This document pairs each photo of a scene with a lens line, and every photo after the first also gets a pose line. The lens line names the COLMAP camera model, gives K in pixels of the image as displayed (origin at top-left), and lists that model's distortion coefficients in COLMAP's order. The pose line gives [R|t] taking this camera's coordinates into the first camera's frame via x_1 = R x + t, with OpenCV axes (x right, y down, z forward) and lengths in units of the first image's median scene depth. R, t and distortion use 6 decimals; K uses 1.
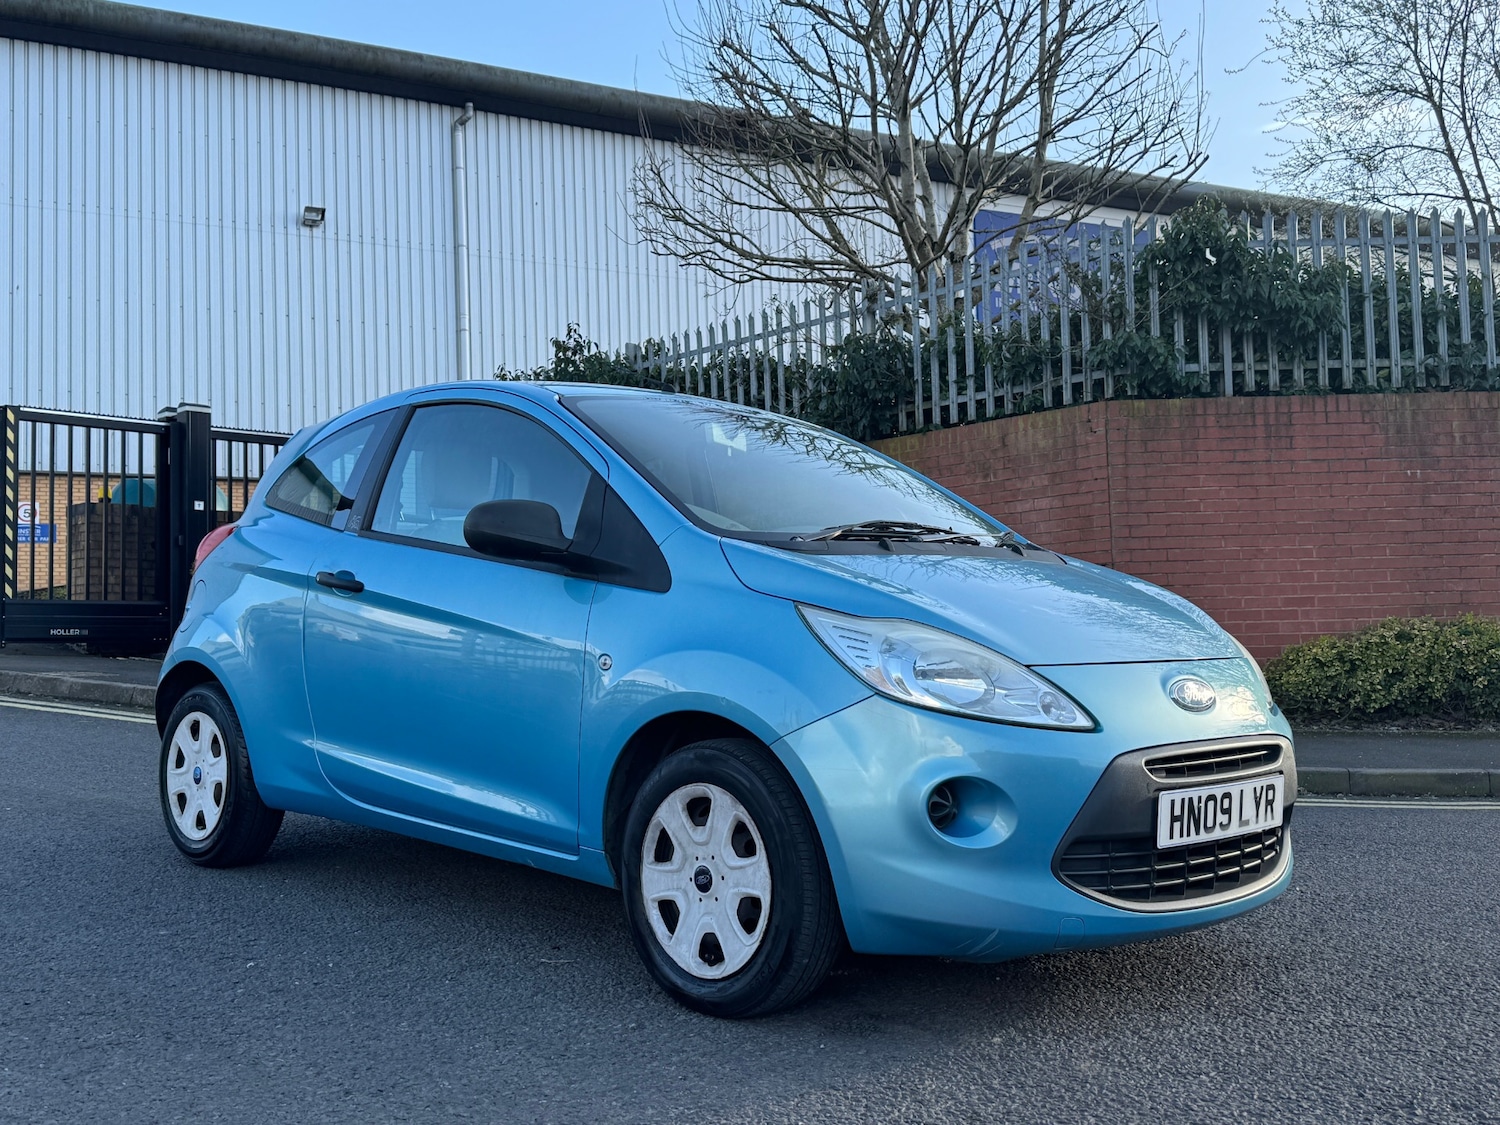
lens RADIAL K [[1533.2, 0, 755.5], [0, 1533.2, 569.2], [0, 0, 1]] dist [0.155220, -0.323049]
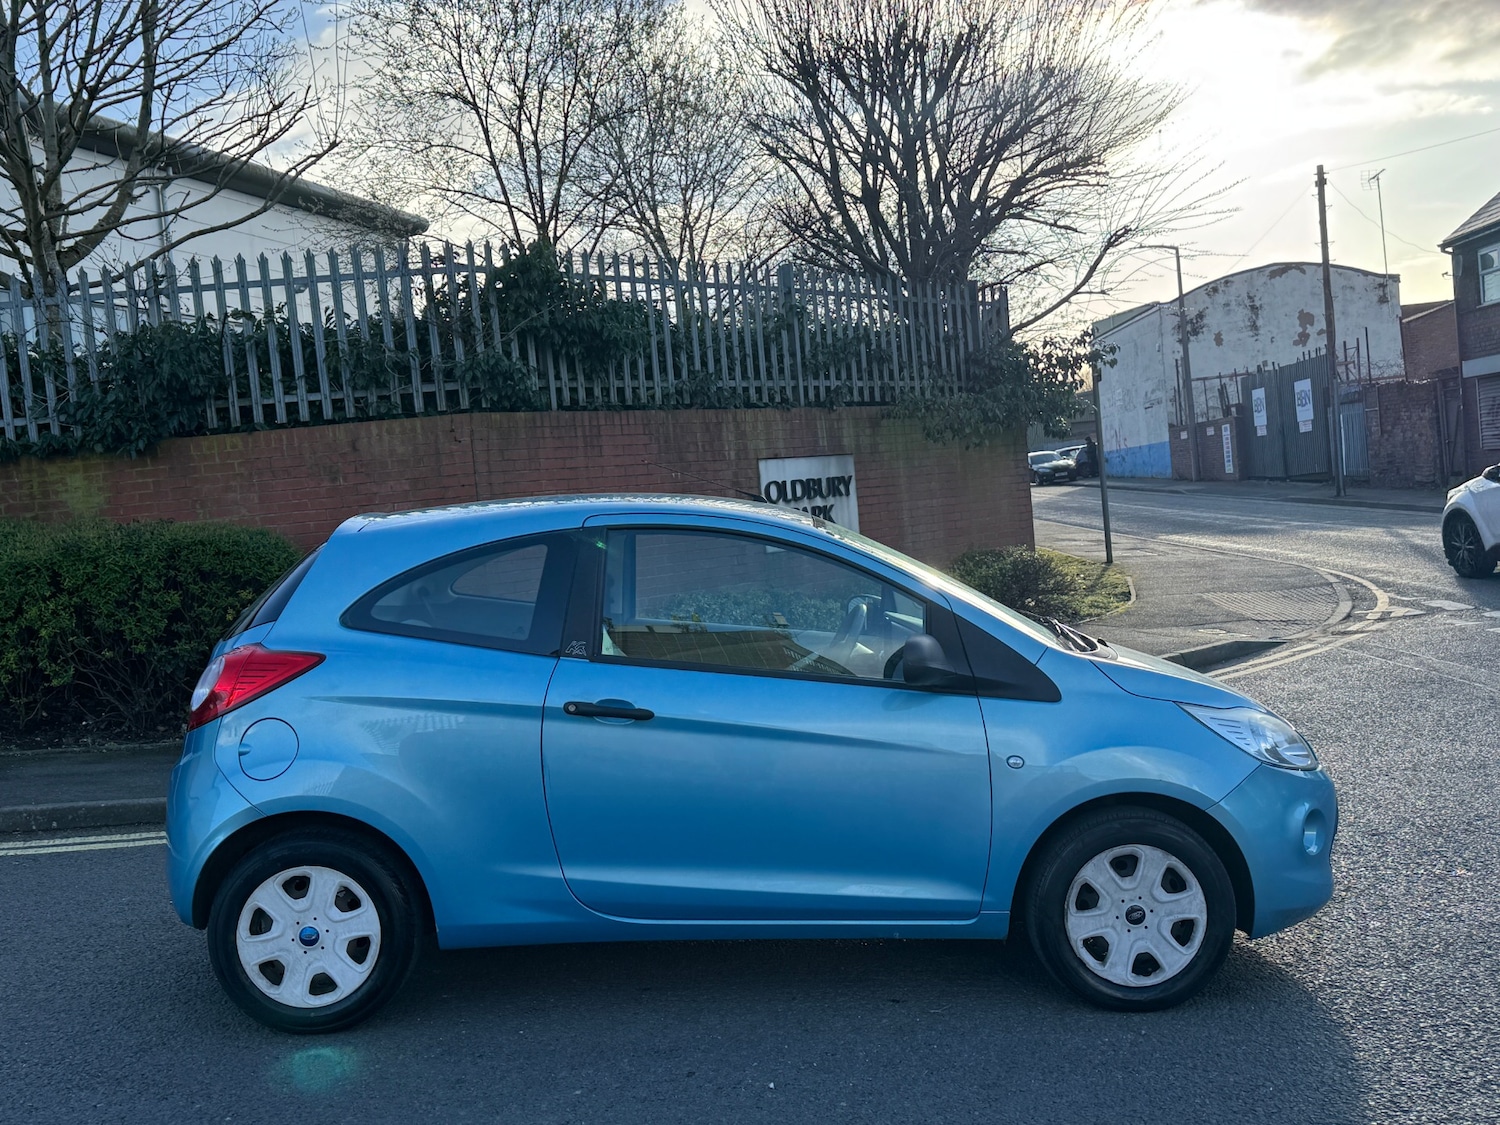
lens RADIAL K [[1533.2, 0, 755.5], [0, 1533.2, 569.2], [0, 0, 1]] dist [0.155220, -0.323049]
pose [[0.700885, -0.063934, 0.710403, -0.400811], [0.024390, 0.997541, 0.065711, -0.065161], [-0.712857, -0.028729, 0.700721, 0.098611]]
